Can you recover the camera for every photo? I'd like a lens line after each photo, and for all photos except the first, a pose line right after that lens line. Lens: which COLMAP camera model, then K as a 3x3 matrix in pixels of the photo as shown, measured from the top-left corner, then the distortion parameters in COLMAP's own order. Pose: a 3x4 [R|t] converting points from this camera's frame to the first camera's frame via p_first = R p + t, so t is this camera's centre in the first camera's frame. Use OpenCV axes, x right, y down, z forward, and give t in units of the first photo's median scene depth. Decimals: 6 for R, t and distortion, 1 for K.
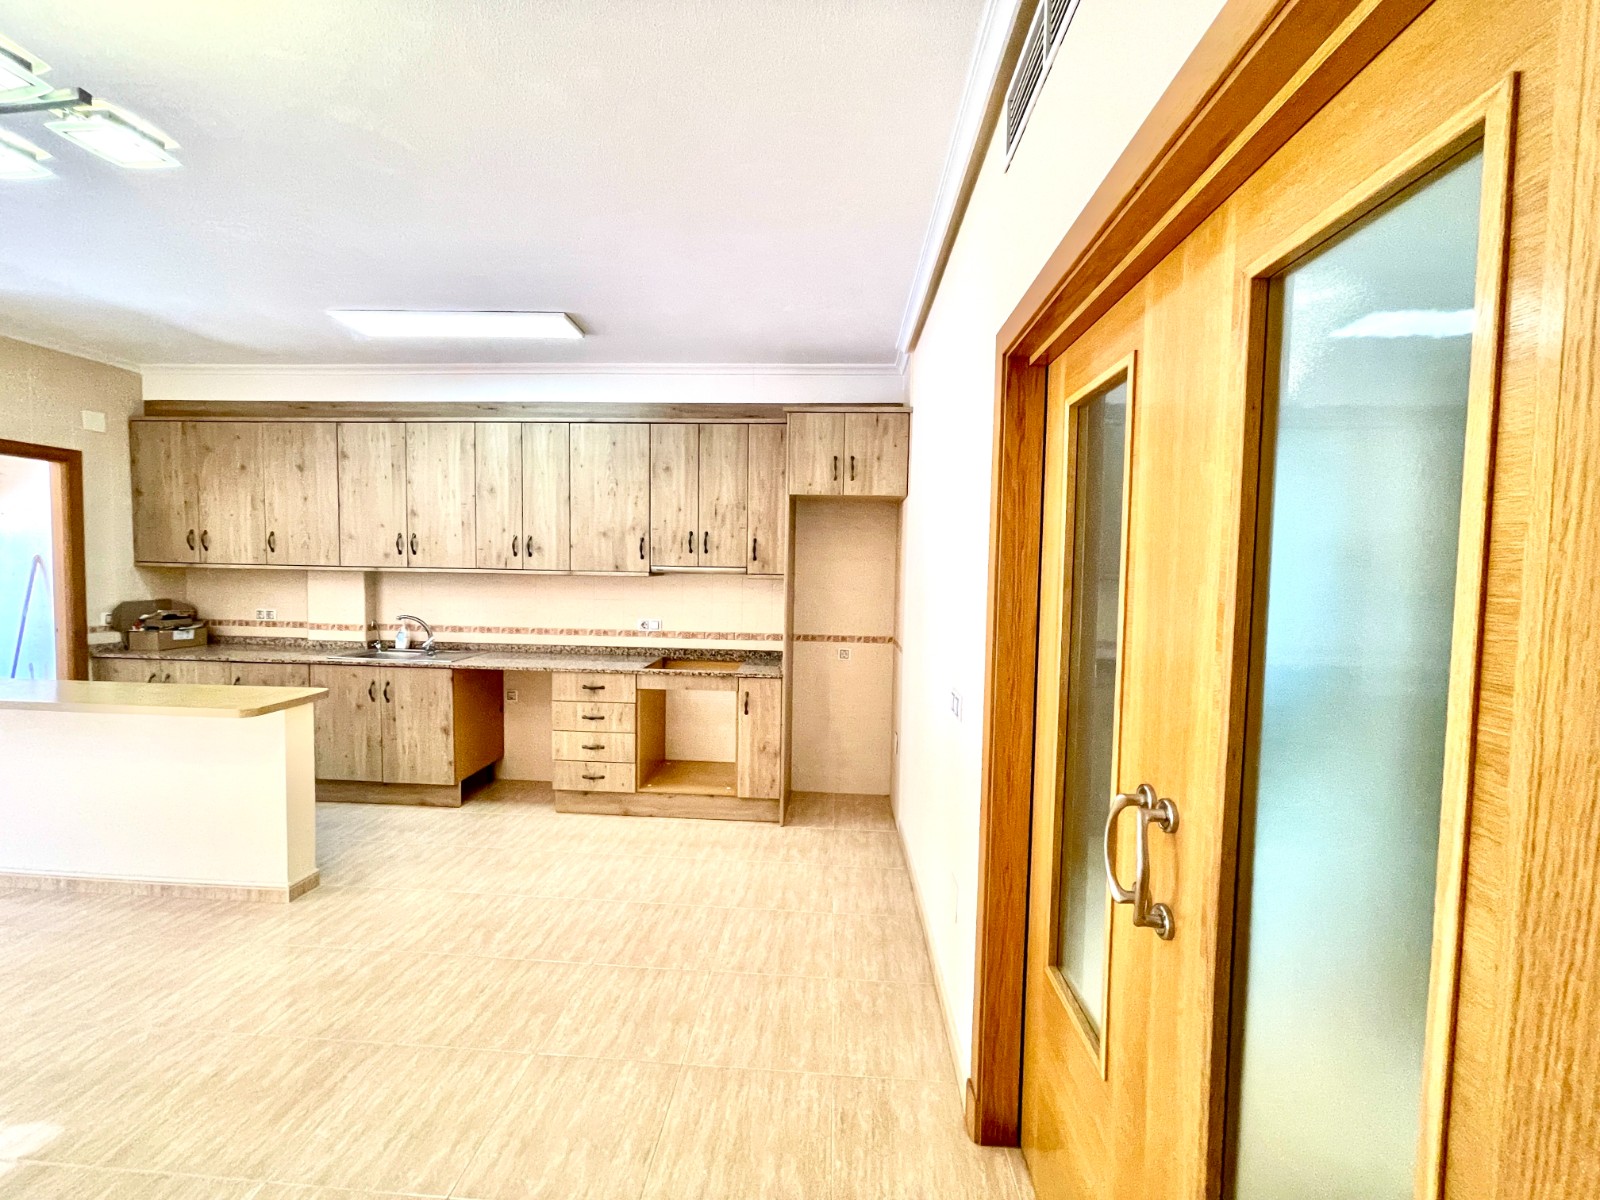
lens RADIAL K [[643.8, 0, 797.2], [0, 643.8, 598.3], [0, 0, 1]] dist [-0.017804, 0.010515]
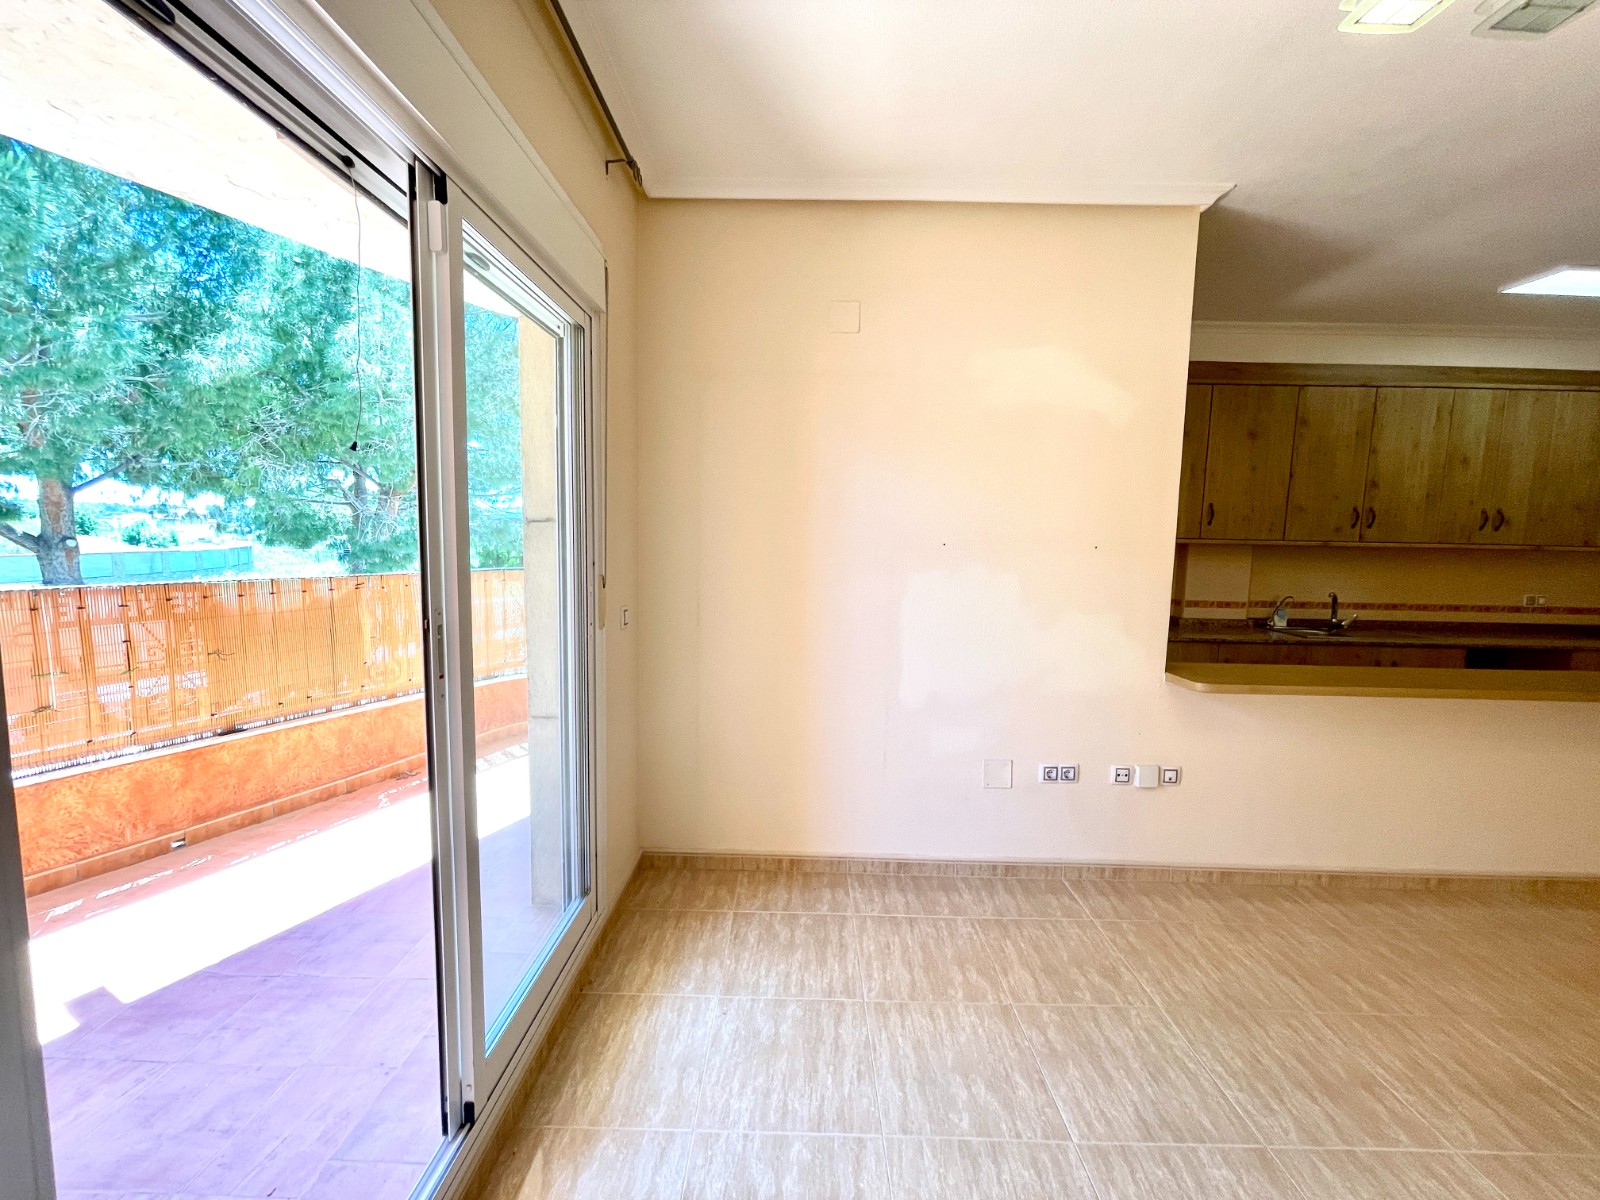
lens RADIAL K [[614.7, 0, 823.5], [0, 614.7, 608.3], [0, 0, 1]] dist [-0.014626, 0.000005]
pose [[0.999487, -0.006064, 0.031447, -1.471011], [0.003870, 0.997583, 0.069382, -0.015871], [-0.031792, -0.069225, 0.997094, 0.118667]]
